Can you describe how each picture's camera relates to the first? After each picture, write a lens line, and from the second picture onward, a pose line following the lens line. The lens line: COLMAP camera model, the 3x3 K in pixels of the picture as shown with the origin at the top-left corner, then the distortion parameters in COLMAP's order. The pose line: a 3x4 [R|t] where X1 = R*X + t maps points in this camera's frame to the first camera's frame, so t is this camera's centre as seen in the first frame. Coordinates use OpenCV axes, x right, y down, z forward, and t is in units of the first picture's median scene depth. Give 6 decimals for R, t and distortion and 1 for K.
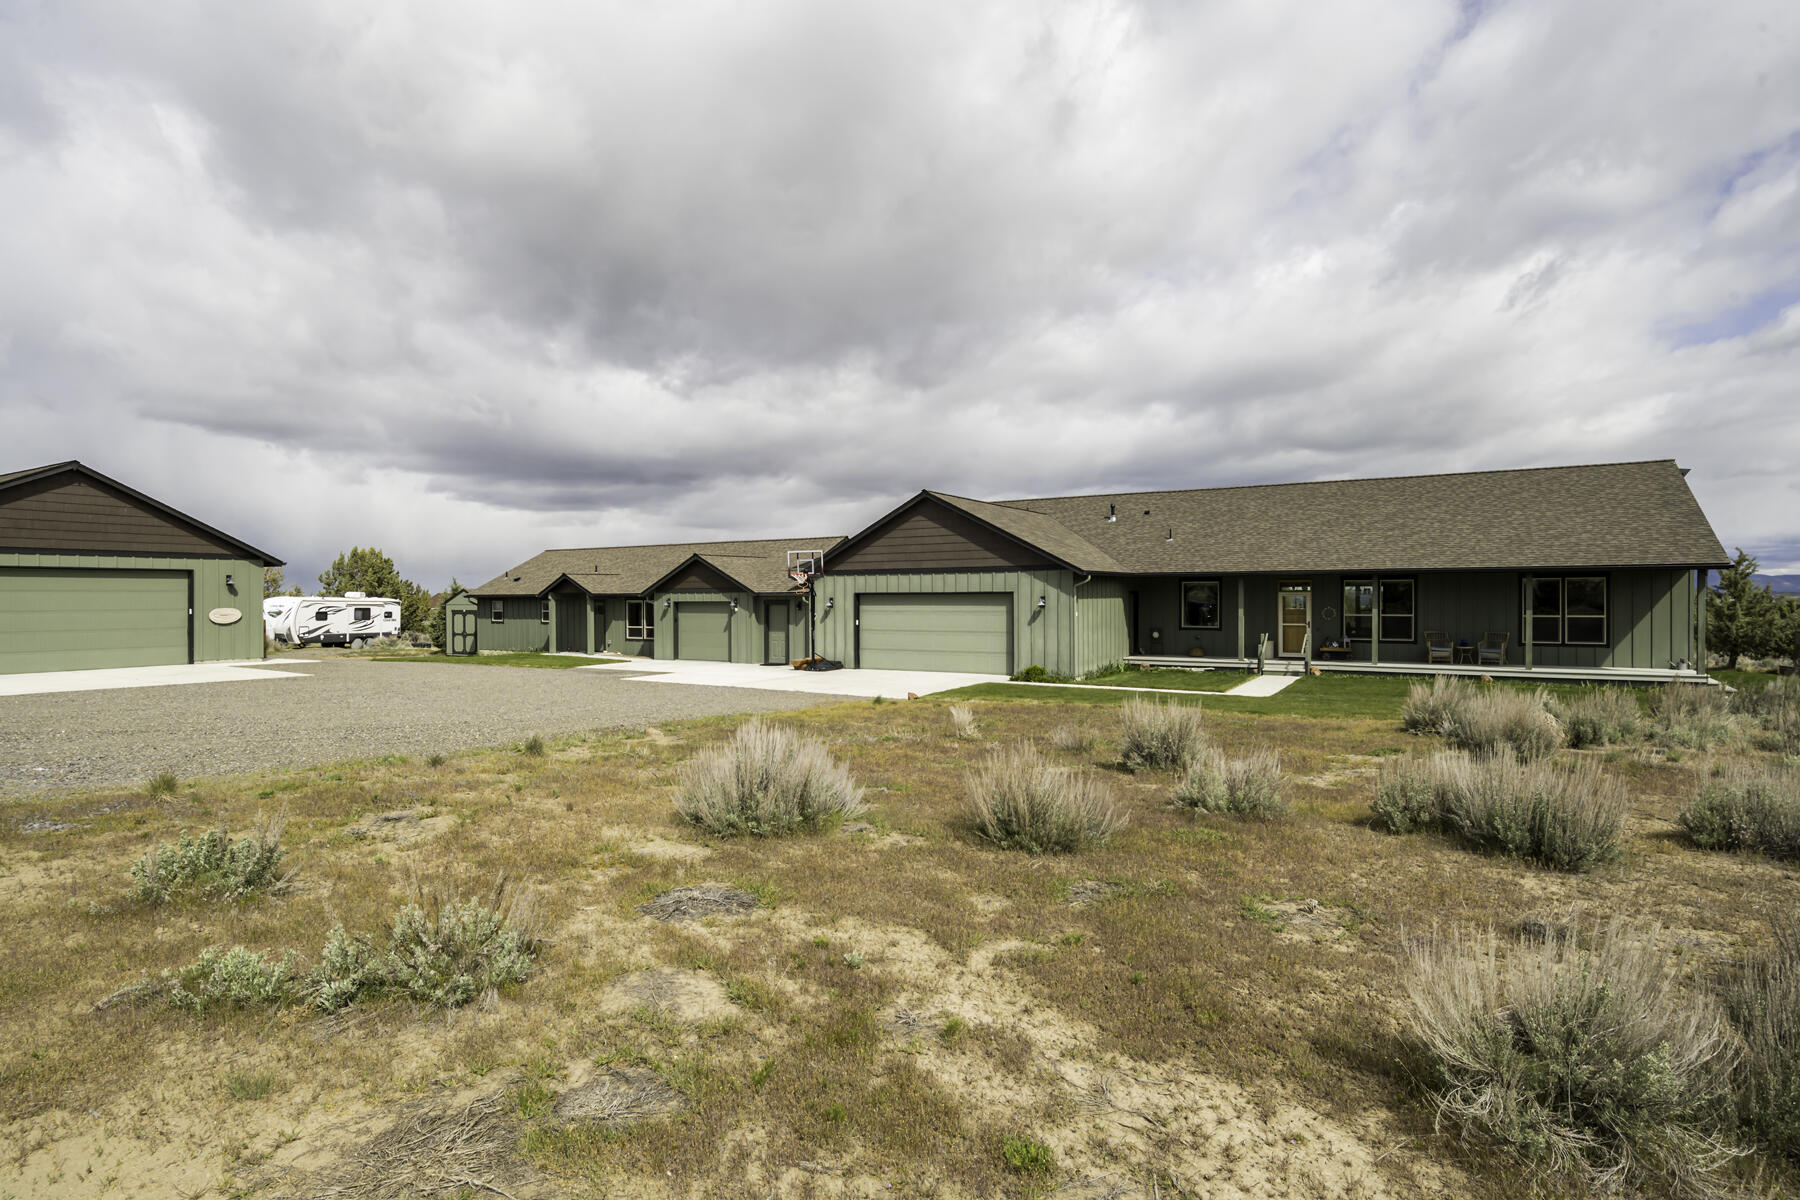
lens RADIAL K [[932.8, 0, 900.0], [0, 932.8, 600.0], [0, 0, 1]] dist [-0.013863, 0.000704]
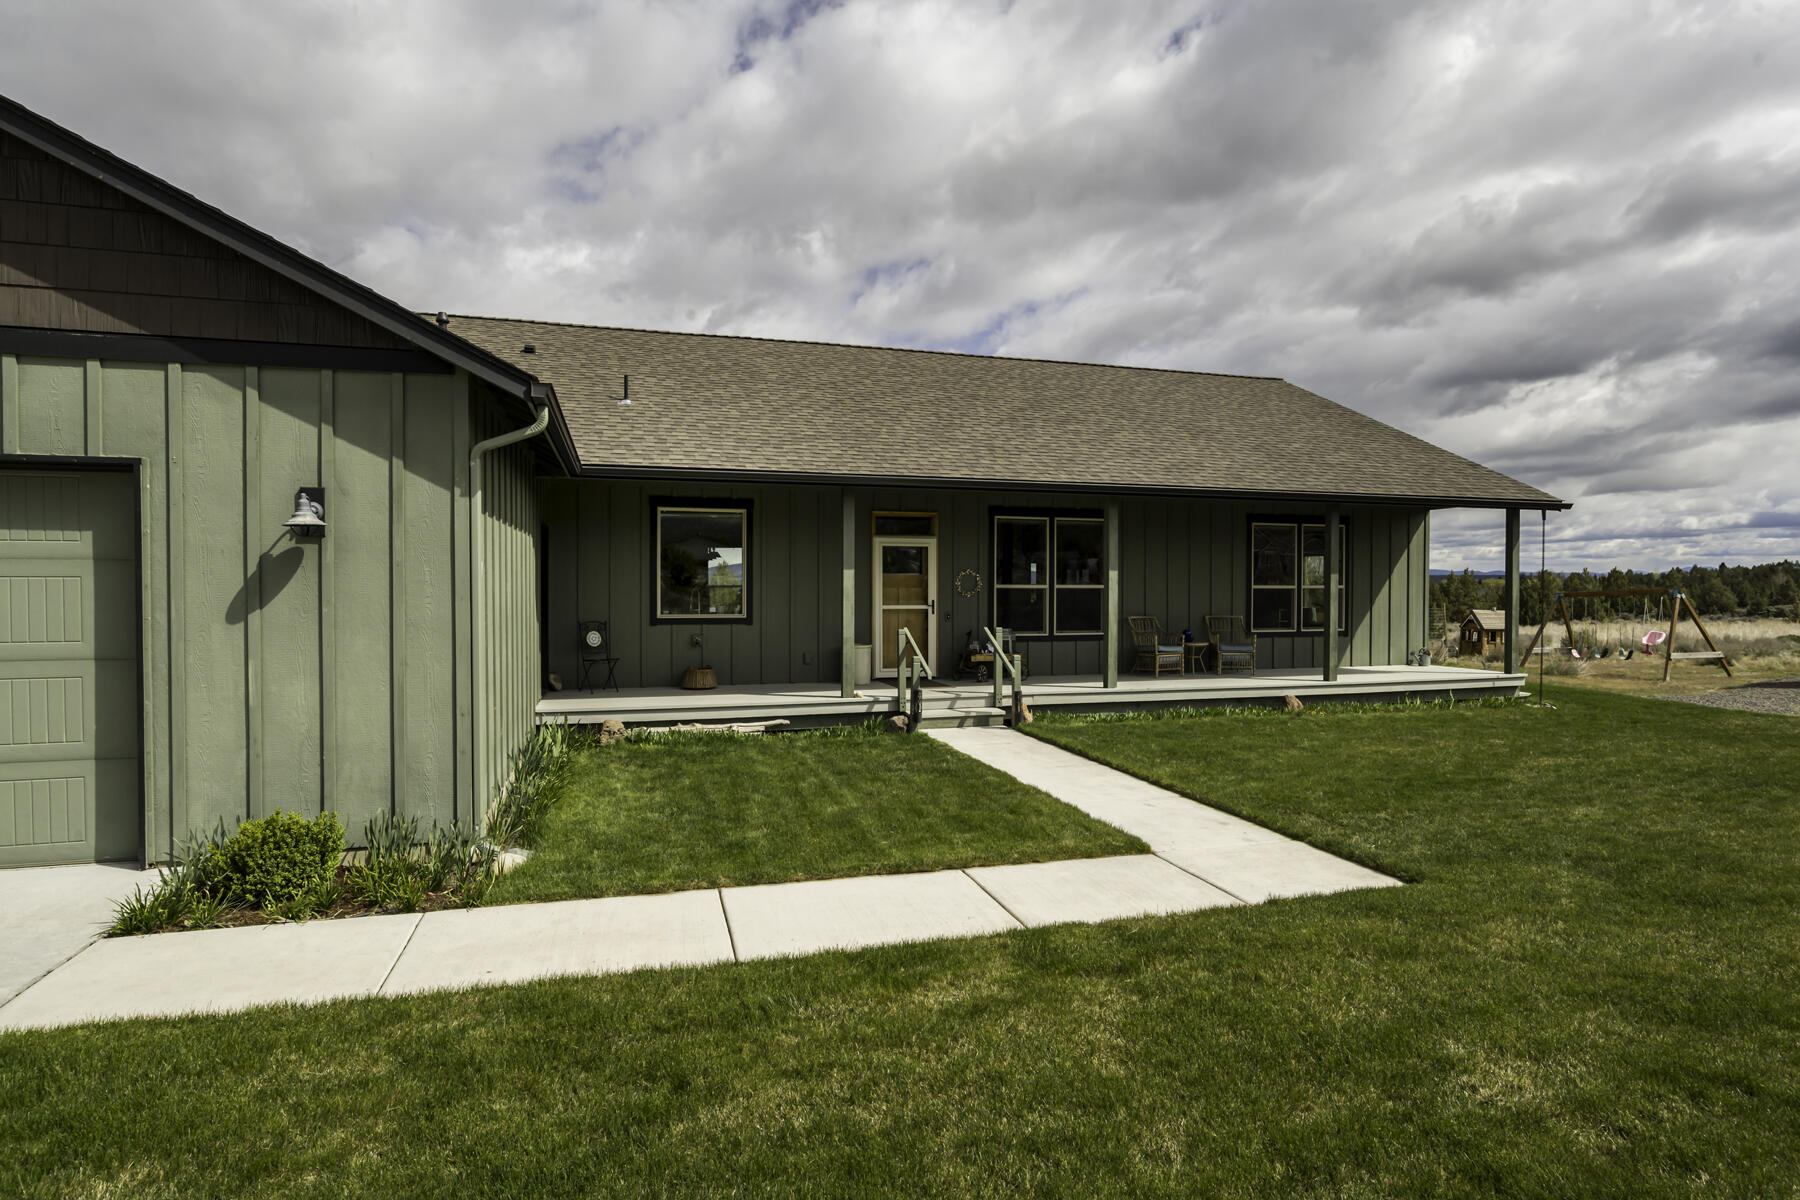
lens RADIAL K [[918.4, 0, 885.3], [0, 918.4, 600.2], [0, 0, 1]] dist [-0.024627, 0.021827]
pose [[0.681254, -0.006188, 0.732021, 0.073200], [-0.001101, 0.999954, 0.009477, 0.016796], [-0.732046, -0.007262, 0.681216, 0.626482]]
